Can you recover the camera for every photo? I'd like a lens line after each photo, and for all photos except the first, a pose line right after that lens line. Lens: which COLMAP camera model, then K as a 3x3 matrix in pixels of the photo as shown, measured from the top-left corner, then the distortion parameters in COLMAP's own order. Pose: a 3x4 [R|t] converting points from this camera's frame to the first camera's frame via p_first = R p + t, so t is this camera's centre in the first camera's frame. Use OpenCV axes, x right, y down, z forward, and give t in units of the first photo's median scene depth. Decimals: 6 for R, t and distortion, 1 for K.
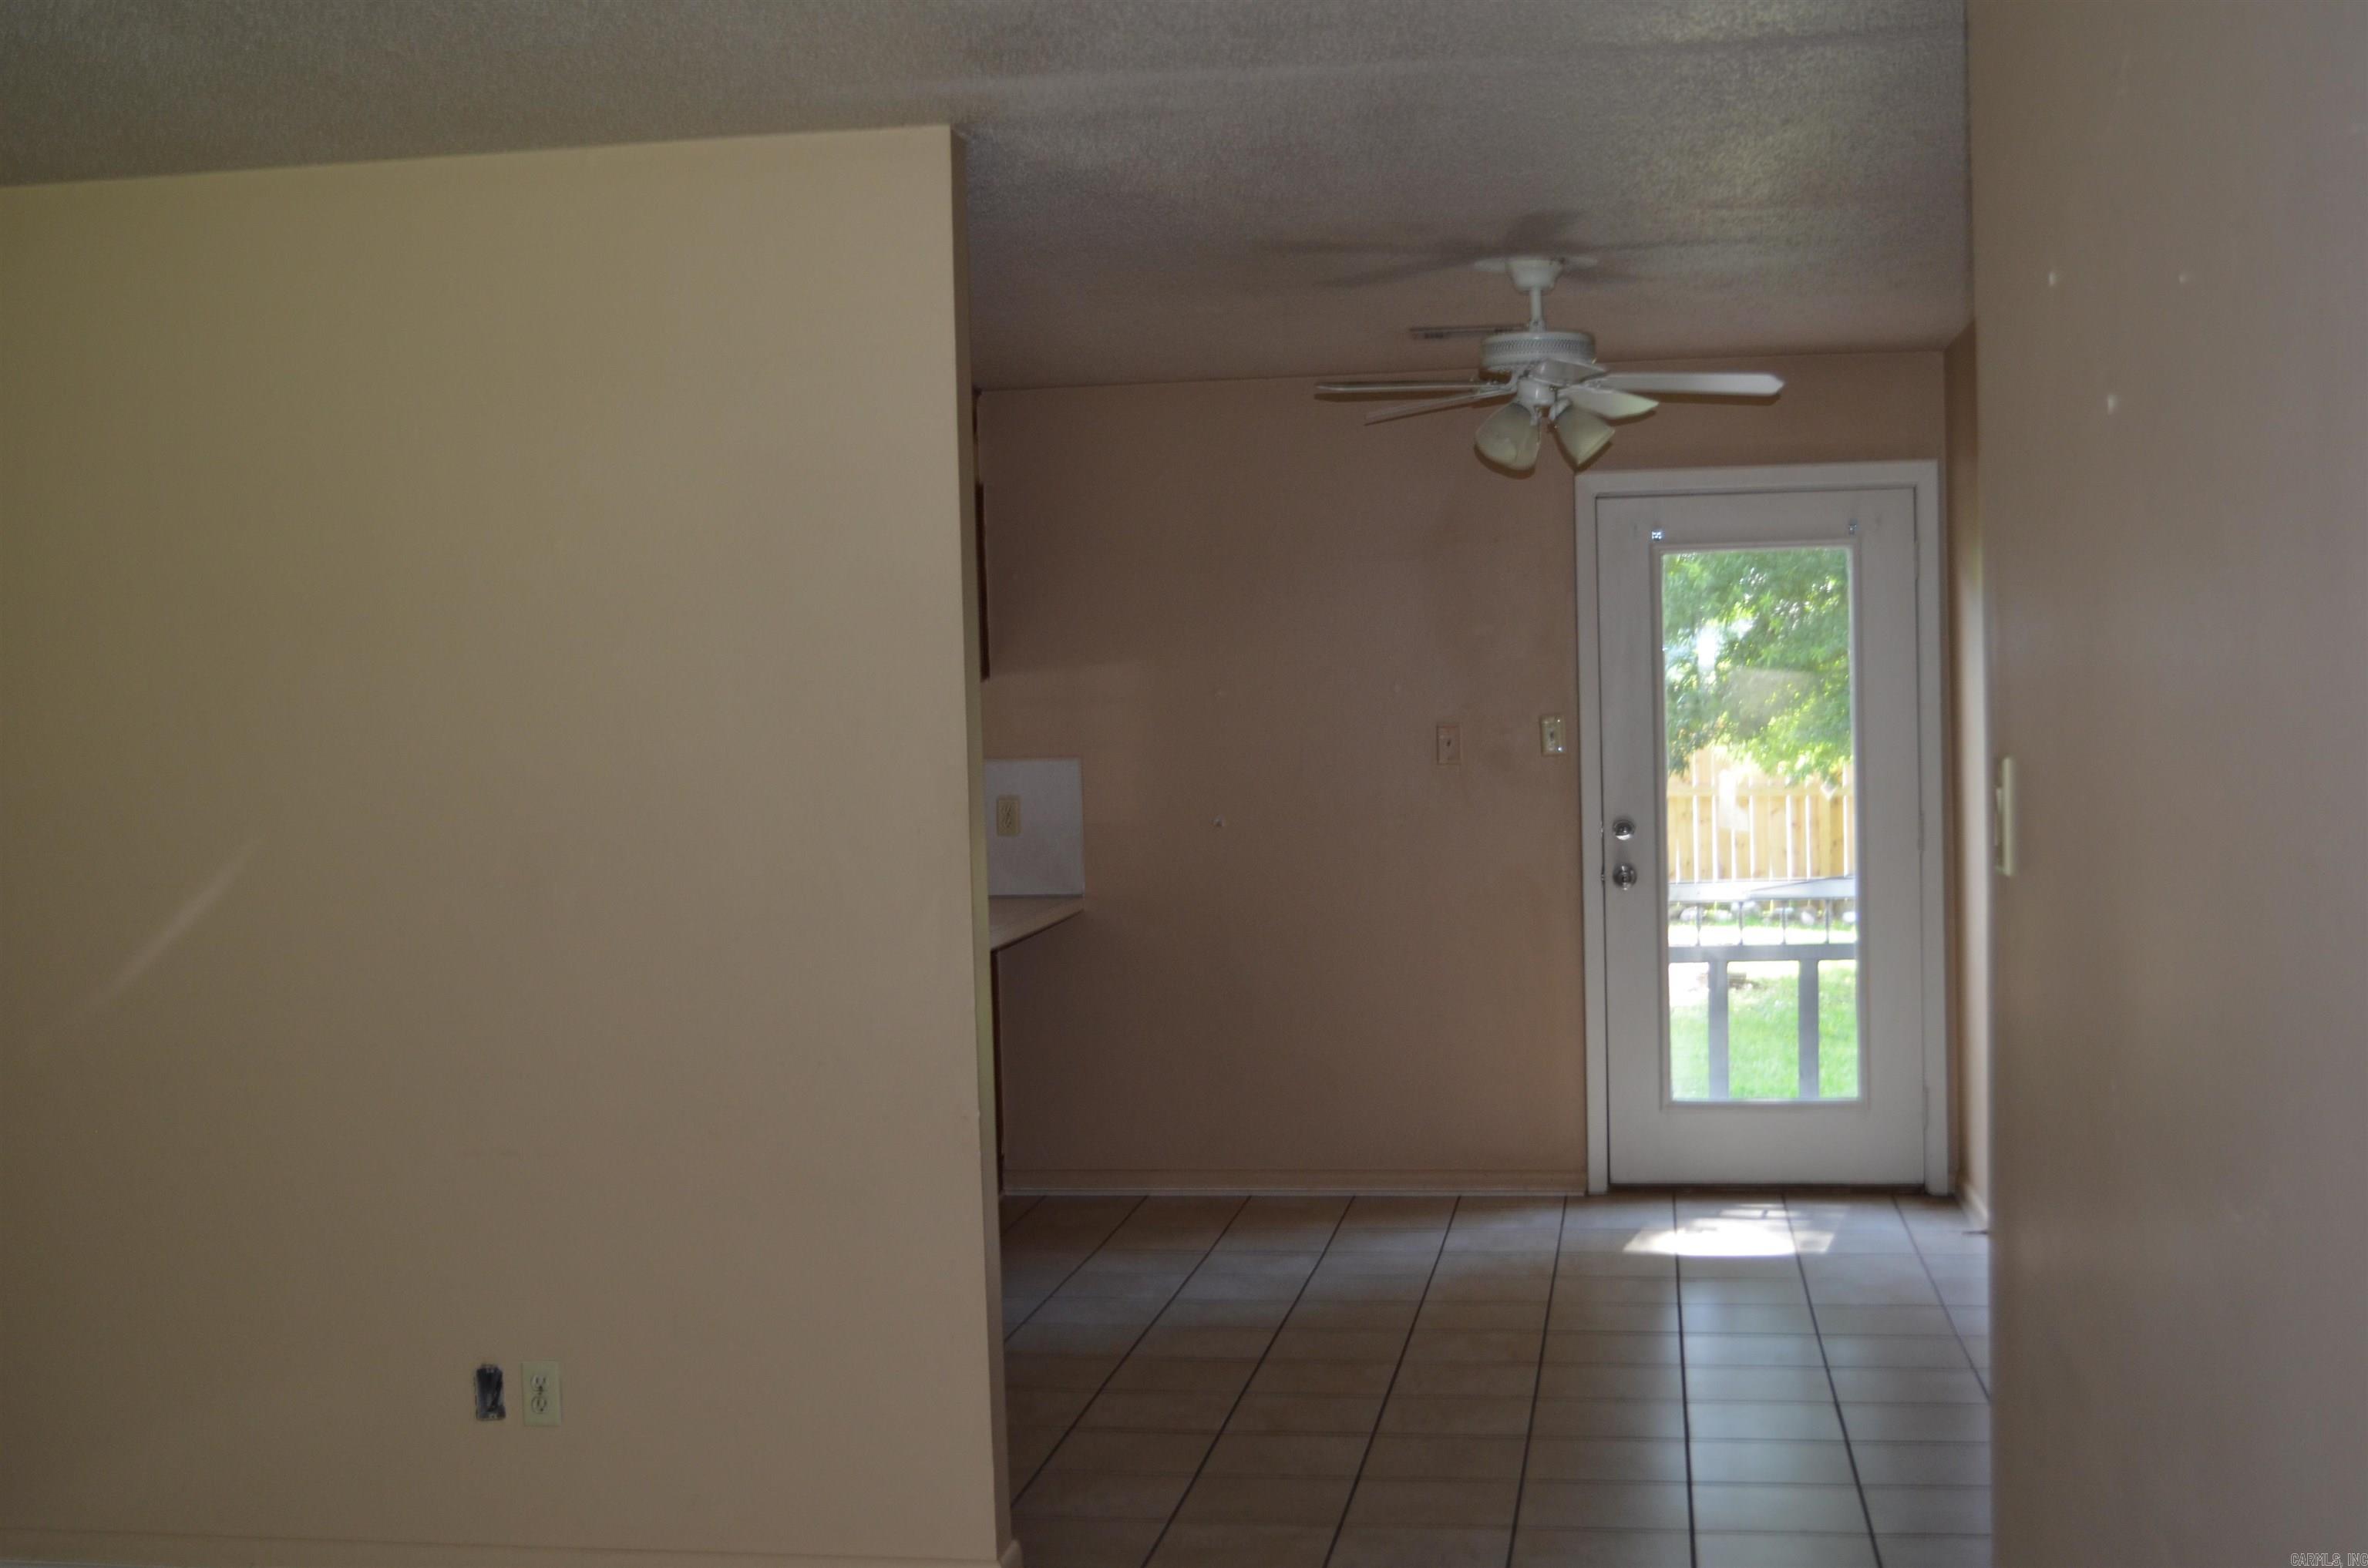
lens RADIAL K [[2812.3, 0, 1182.3], [0, 2812.3, 792.1], [0, 0, 1]] dist [-0.064131, 0.000000]
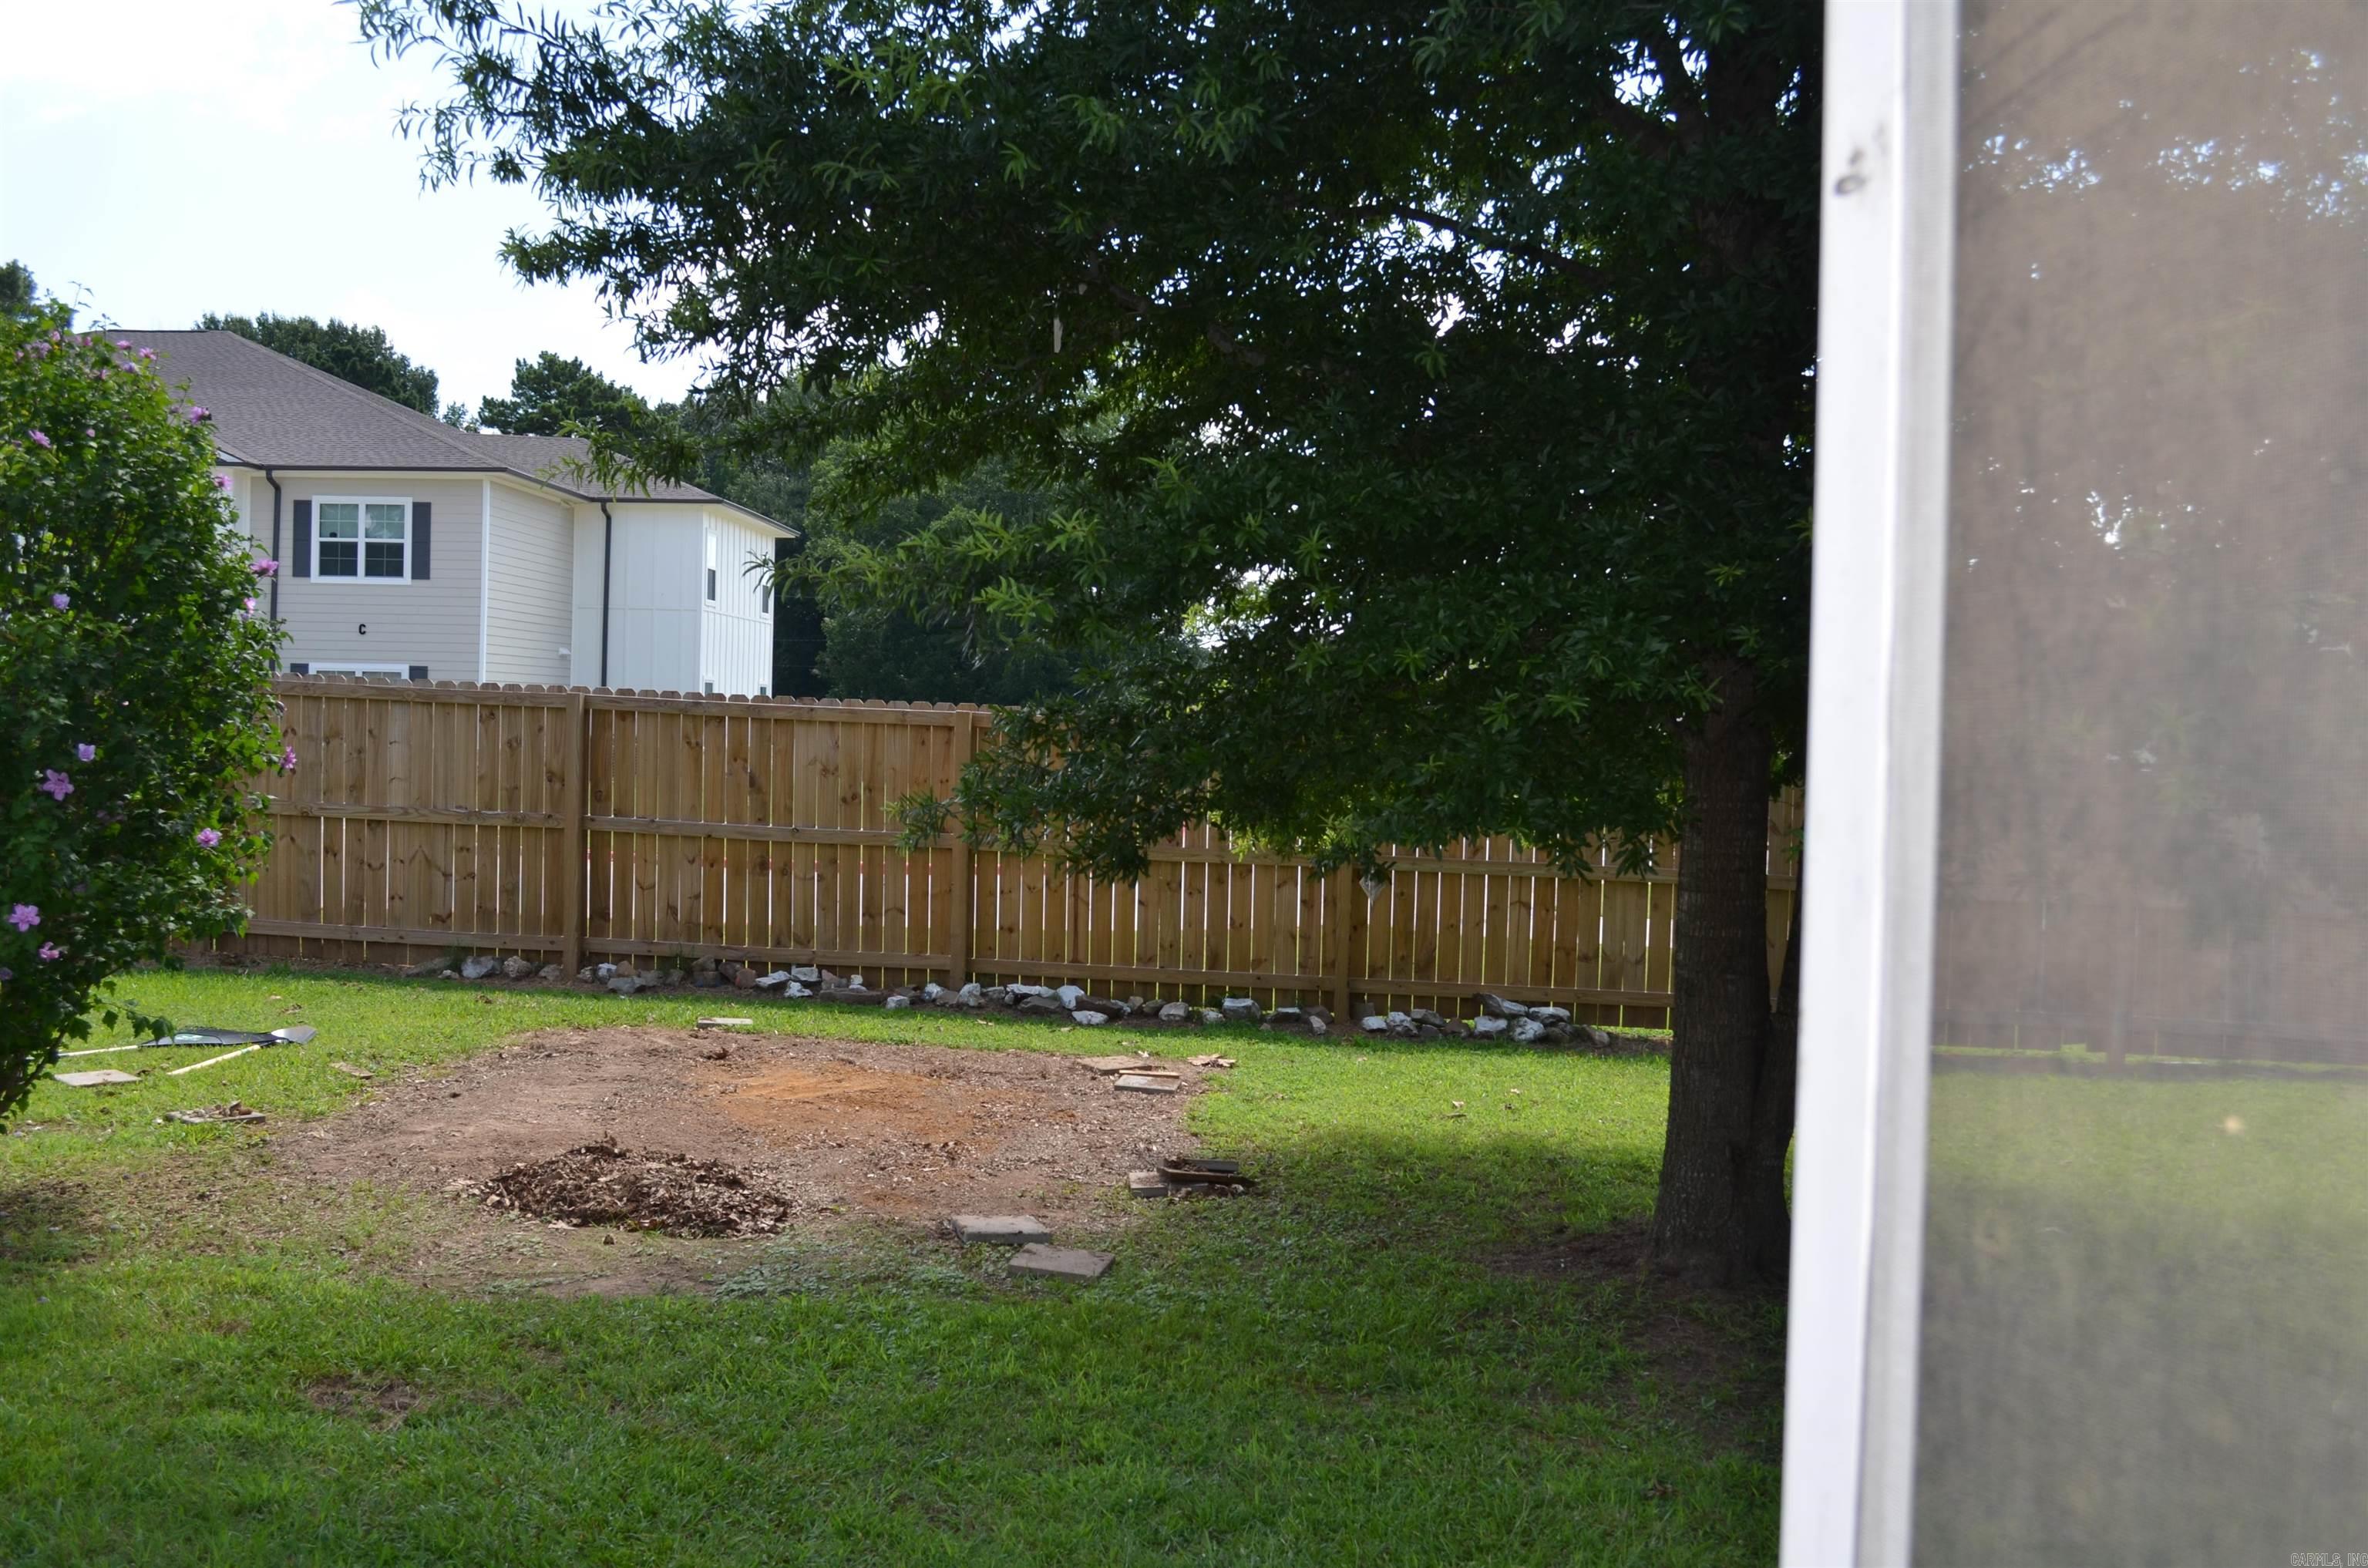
lens RADIAL K [[2246.7, 0, 1183.9], [0, 2246.7, 784.7], [0, 0, 1]] dist [0.000591, 0.000000]
pose [[0.984418, 0.042866, 0.170538, 0.115324], [-0.041720, 0.999076, -0.010297, -0.020841], [-0.170822, 0.003022, 0.985297, 0.585810]]
